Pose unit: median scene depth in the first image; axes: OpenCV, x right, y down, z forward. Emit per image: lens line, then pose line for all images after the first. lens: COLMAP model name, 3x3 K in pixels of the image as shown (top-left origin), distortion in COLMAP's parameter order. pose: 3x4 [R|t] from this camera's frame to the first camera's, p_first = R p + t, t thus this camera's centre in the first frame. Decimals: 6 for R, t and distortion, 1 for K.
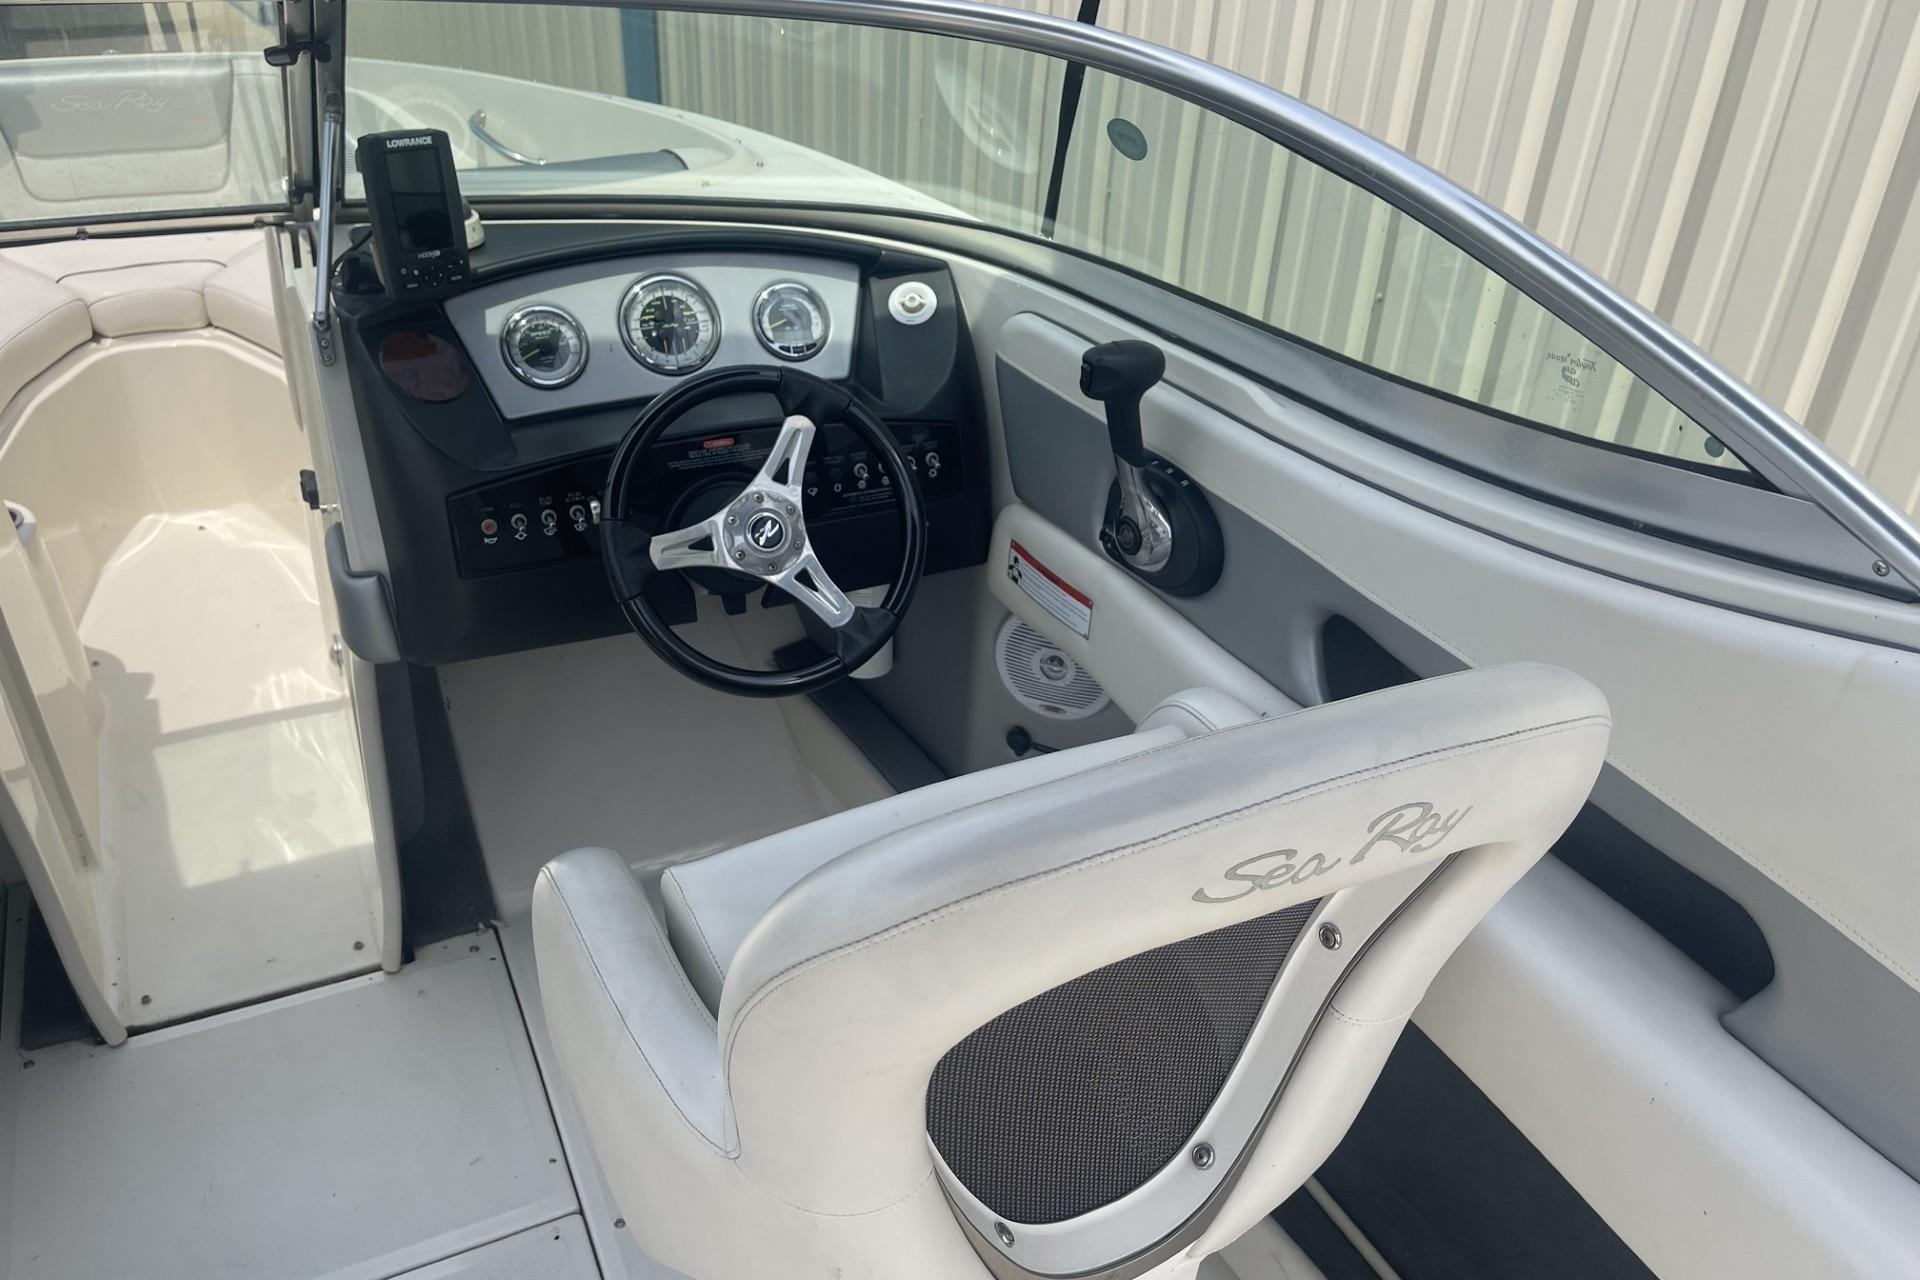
lens RADIAL K [[1465.8, 0, 972.5], [0, 1465.8, 645.7], [0, 0, 1]] dist [0.068221, -0.087023]
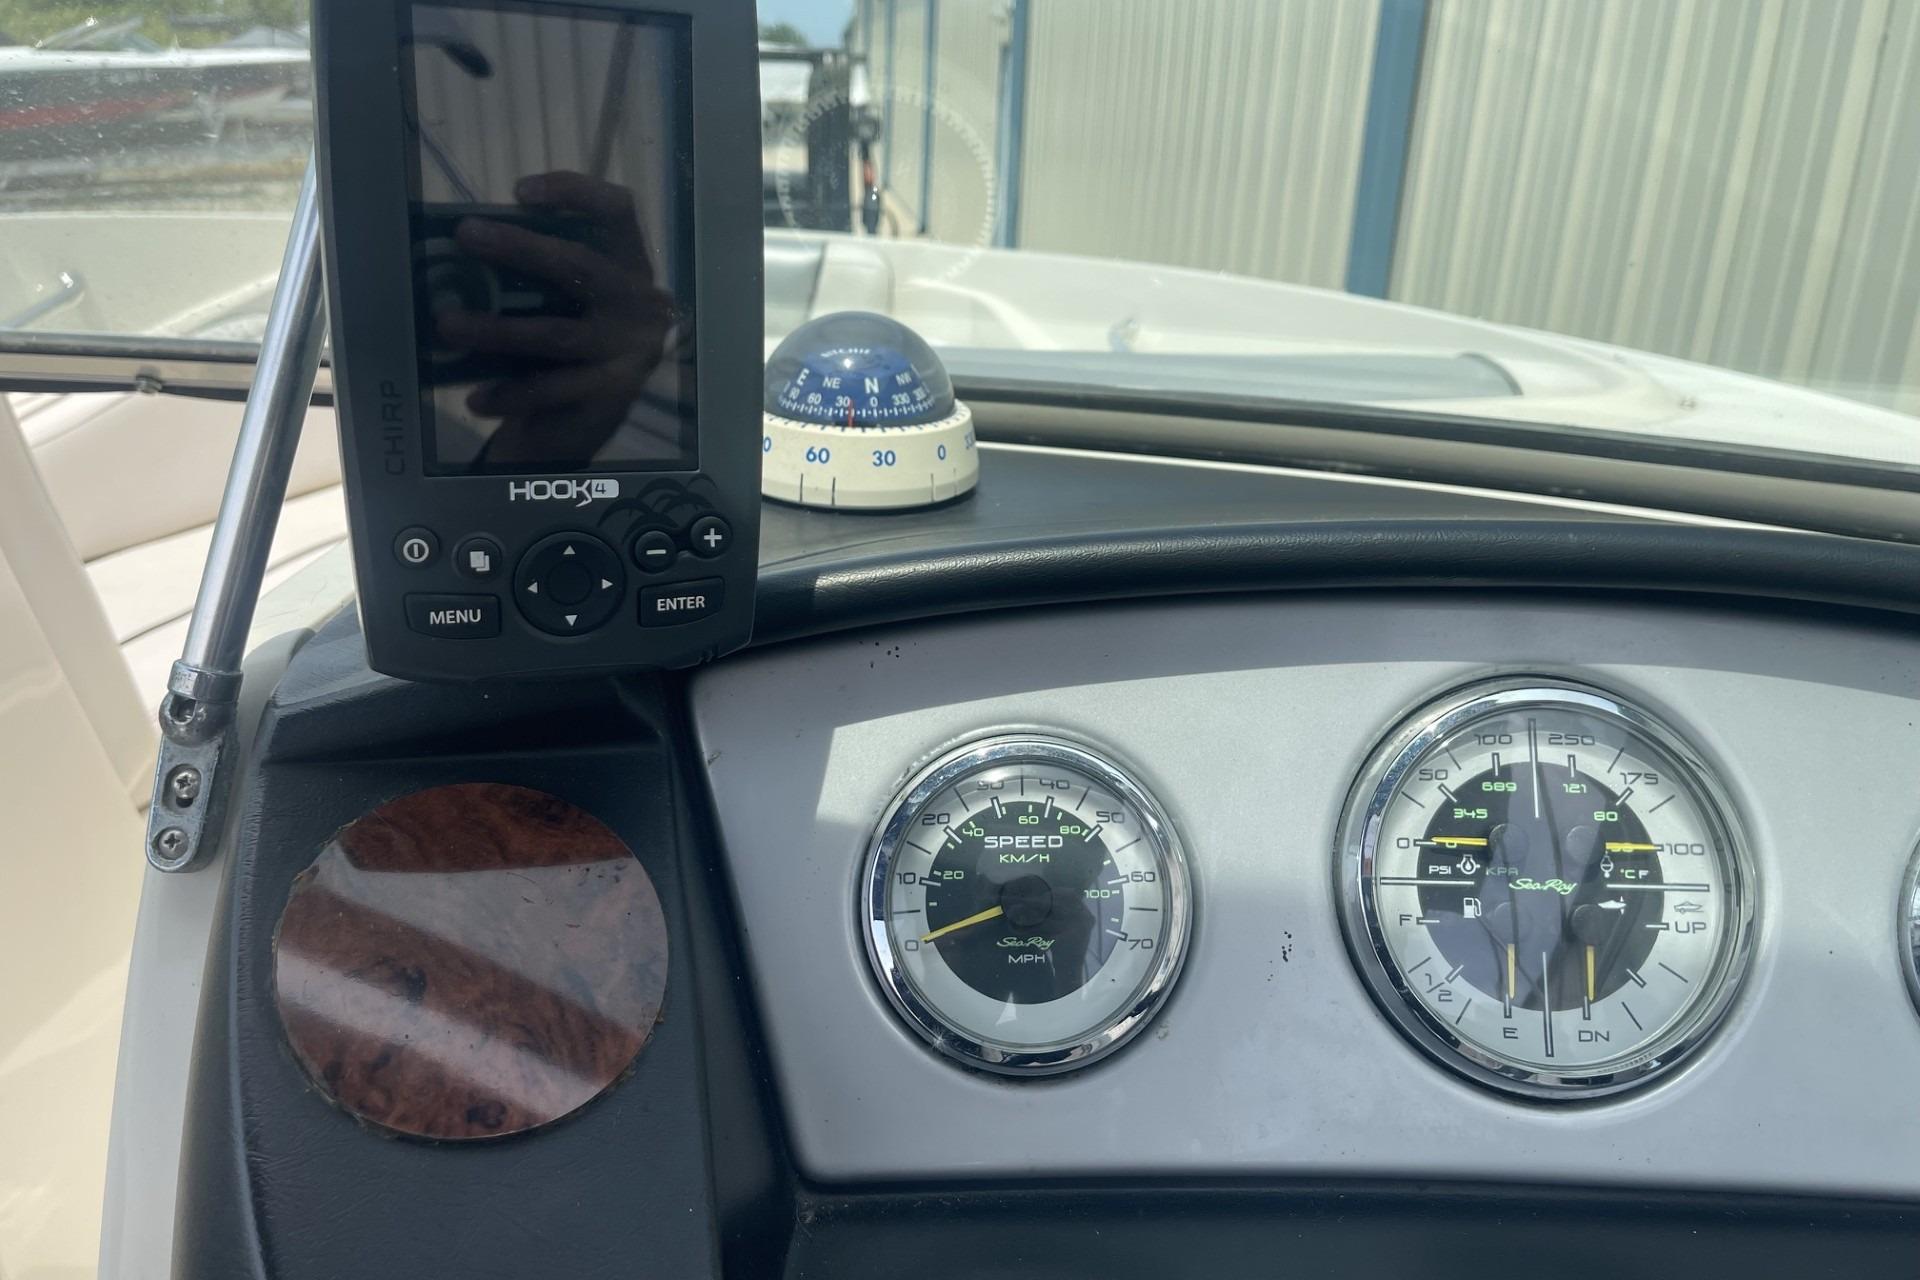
lens RADIAL K [[1465.8, 0, 972.5], [0, 1465.8, 645.7], [0, 0, 1]] dist [0.068221, -0.087023]
pose [[0.902719, 0.147405, -0.404190, -0.195263], [-0.223671, 0.963327, -0.148231, -0.196256], [0.367517, 0.224217, 0.902584, 0.730683]]
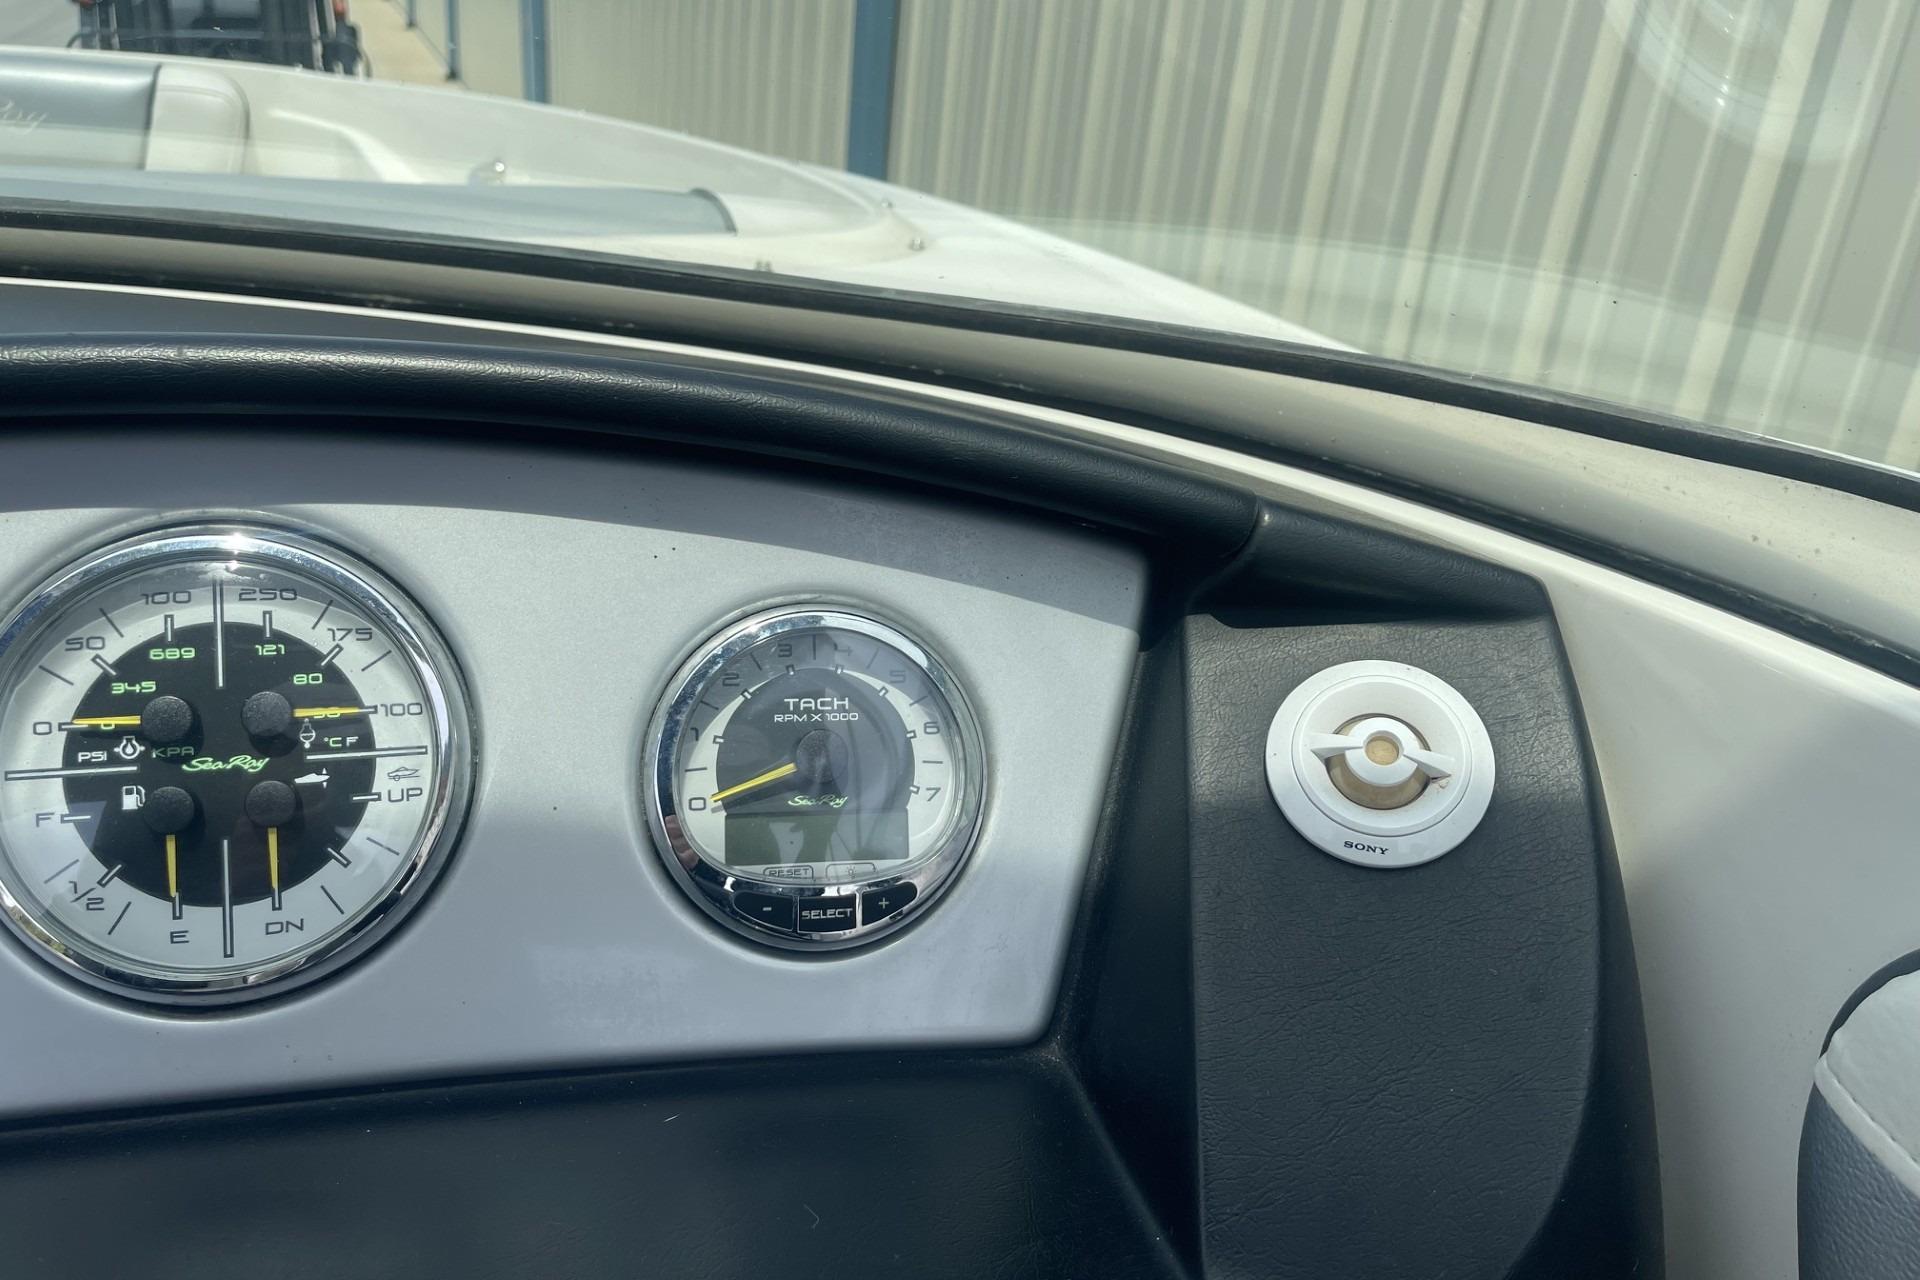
lens RADIAL K [[1465.8, 0, 972.5], [0, 1465.8, 645.7], [0, 0, 1]] dist [0.068221, -0.087023]
pose [[0.983688, 0.114541, -0.138700, -0.072964], [-0.132354, 0.983050, -0.126863, -0.218786], [0.121818, 0.143152, 0.982175, 0.795629]]
